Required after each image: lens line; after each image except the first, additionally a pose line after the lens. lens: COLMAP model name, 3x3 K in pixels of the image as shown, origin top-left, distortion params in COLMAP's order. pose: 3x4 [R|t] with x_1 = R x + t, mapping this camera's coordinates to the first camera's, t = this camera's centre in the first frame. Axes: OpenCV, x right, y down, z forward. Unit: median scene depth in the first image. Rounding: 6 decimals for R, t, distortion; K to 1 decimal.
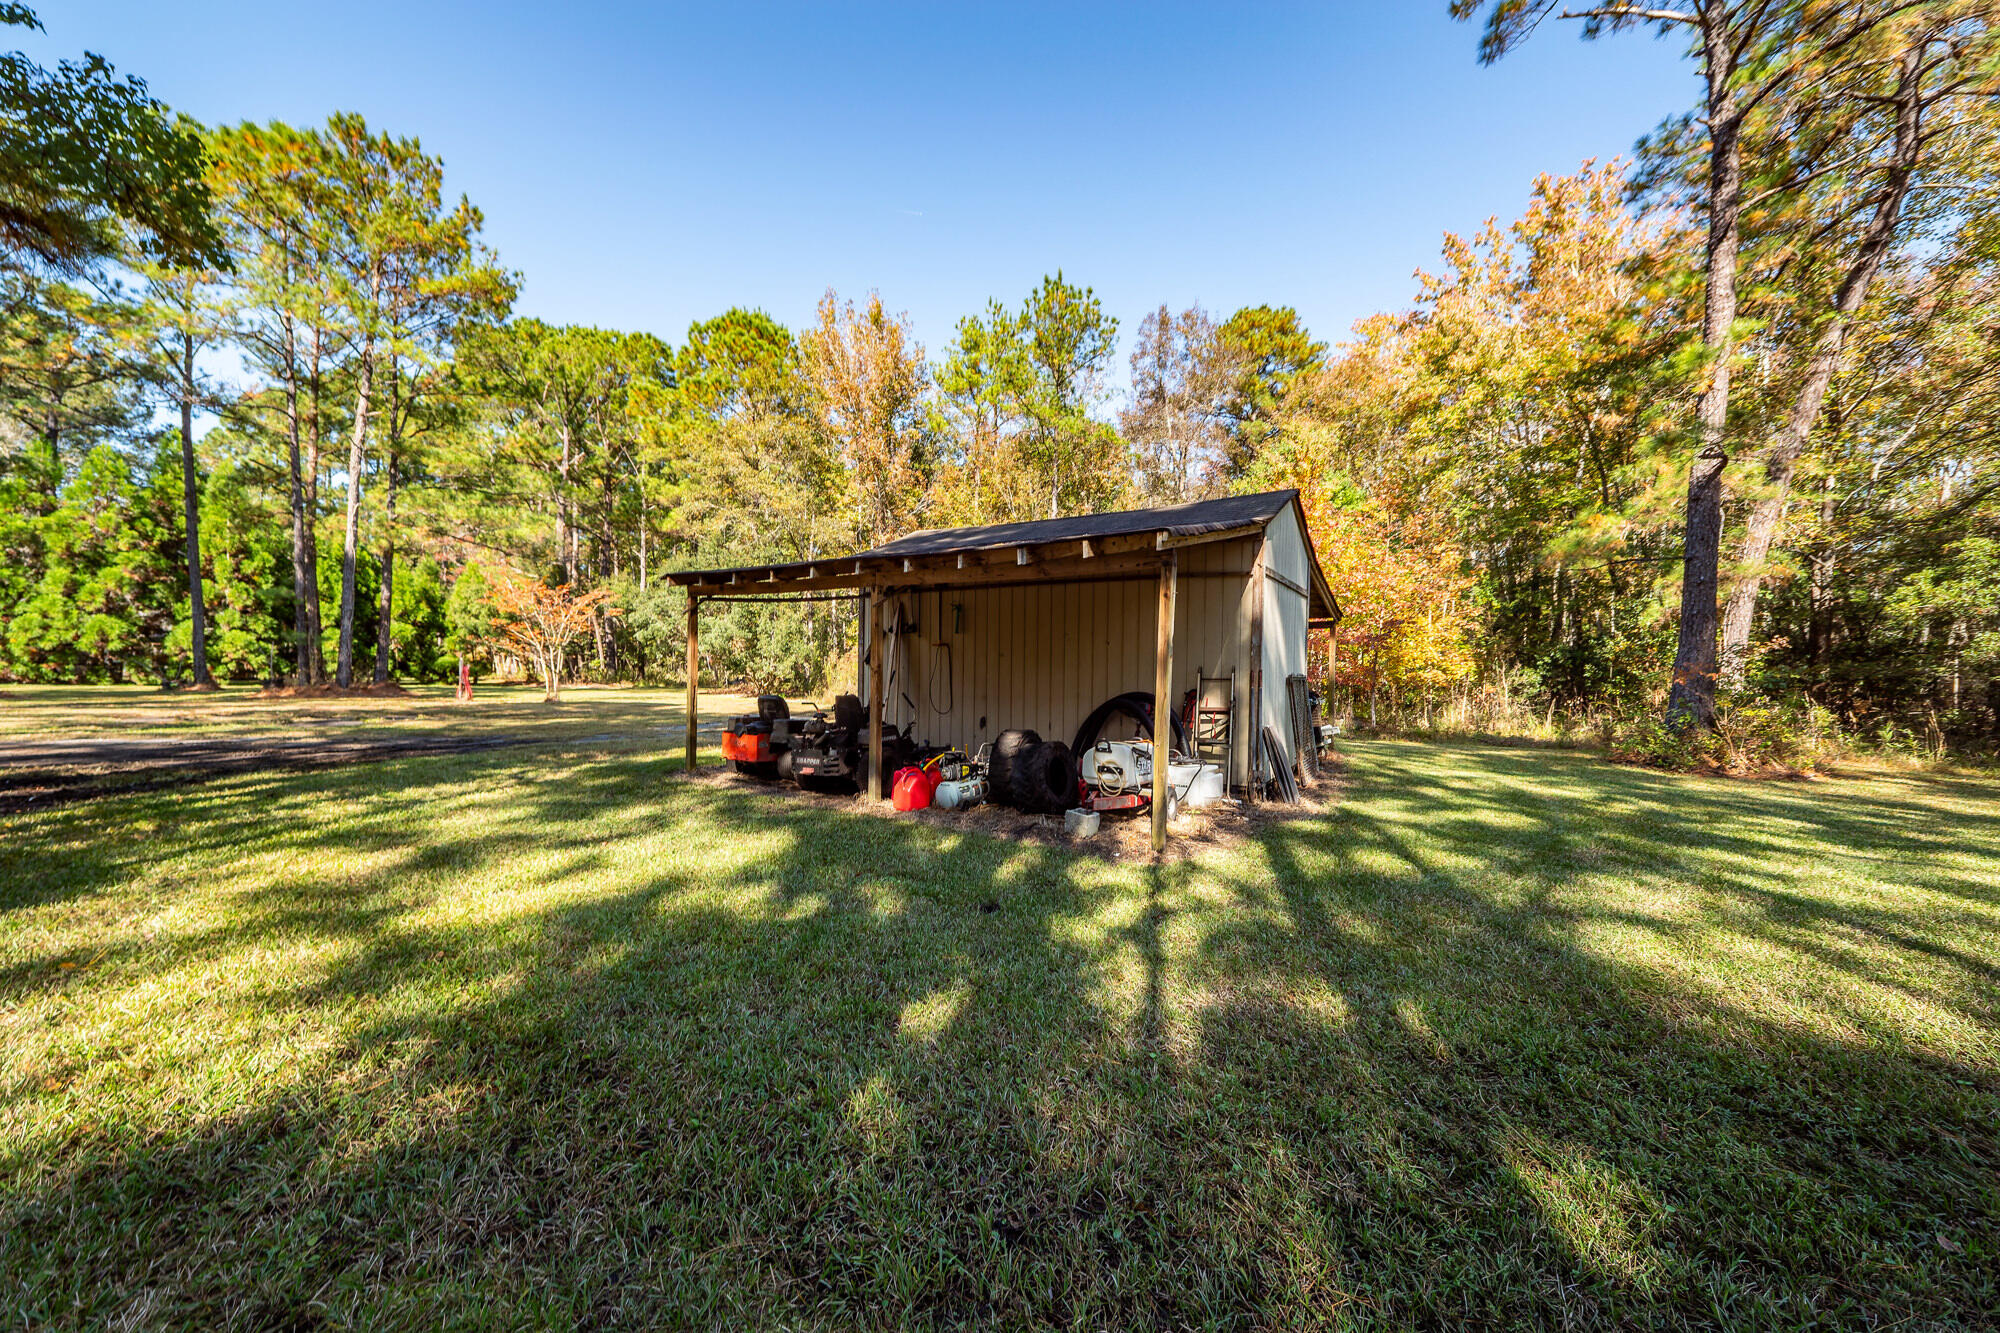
lens RADIAL K [[706.1, 0, 1000.7], [0, 706.1, 677.9], [0, 0, 1]] dist [0.001535, -0.001171]
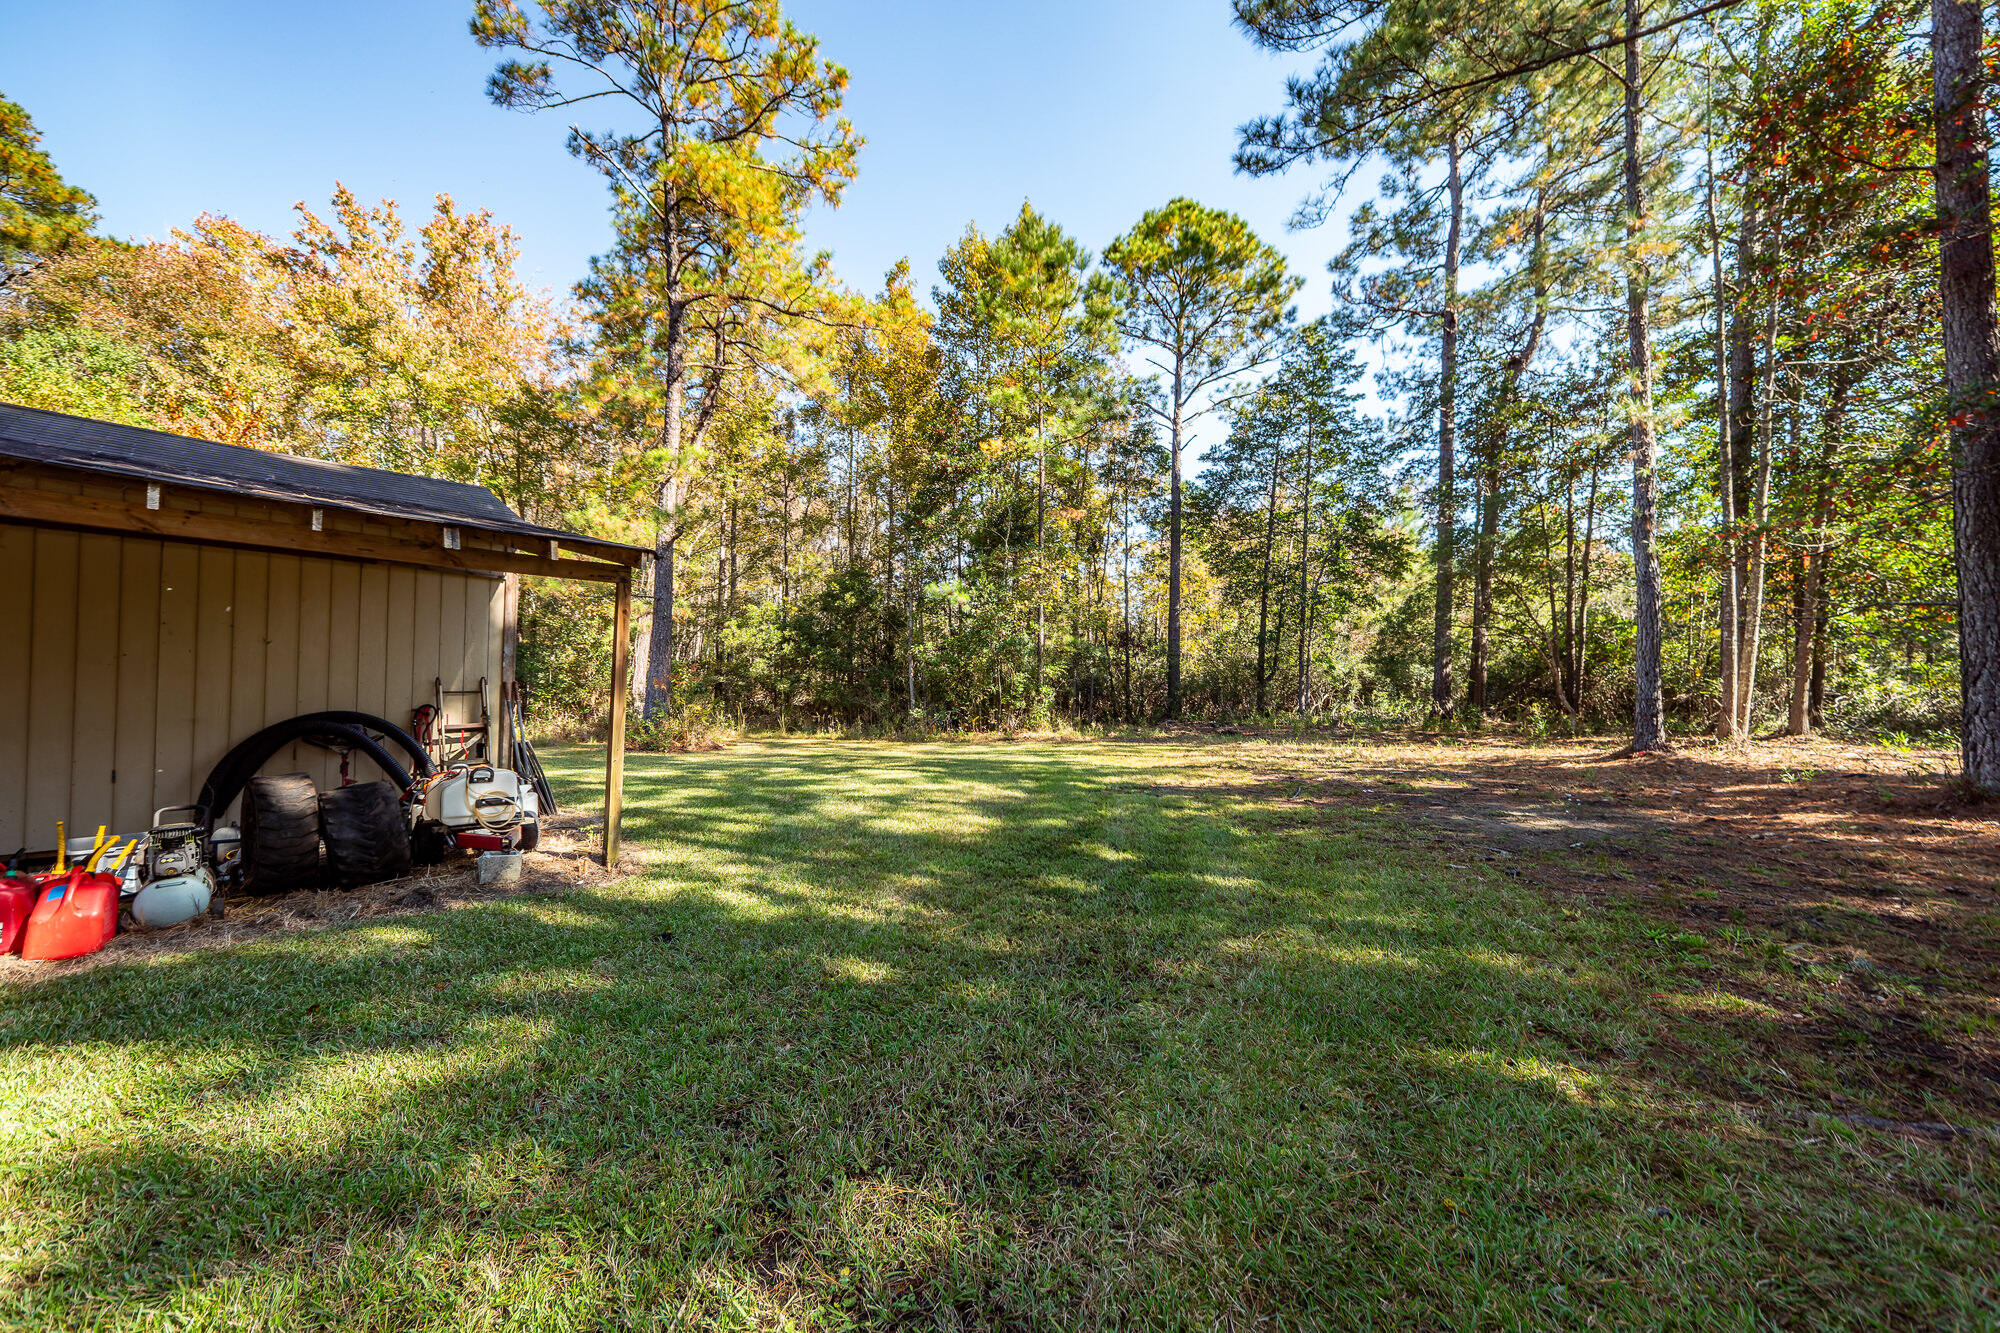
lens RADIAL K [[706.1, 0, 1000.9], [0, 706.1, 665.2], [0, 0, 1]] dist [0.001535, -0.001171]
pose [[0.142800, 0.018148, 0.989585, -0.551752], [0.005397, 0.999803, -0.019114, -0.013922], [-0.989737, 0.008070, 0.142674, 0.244978]]
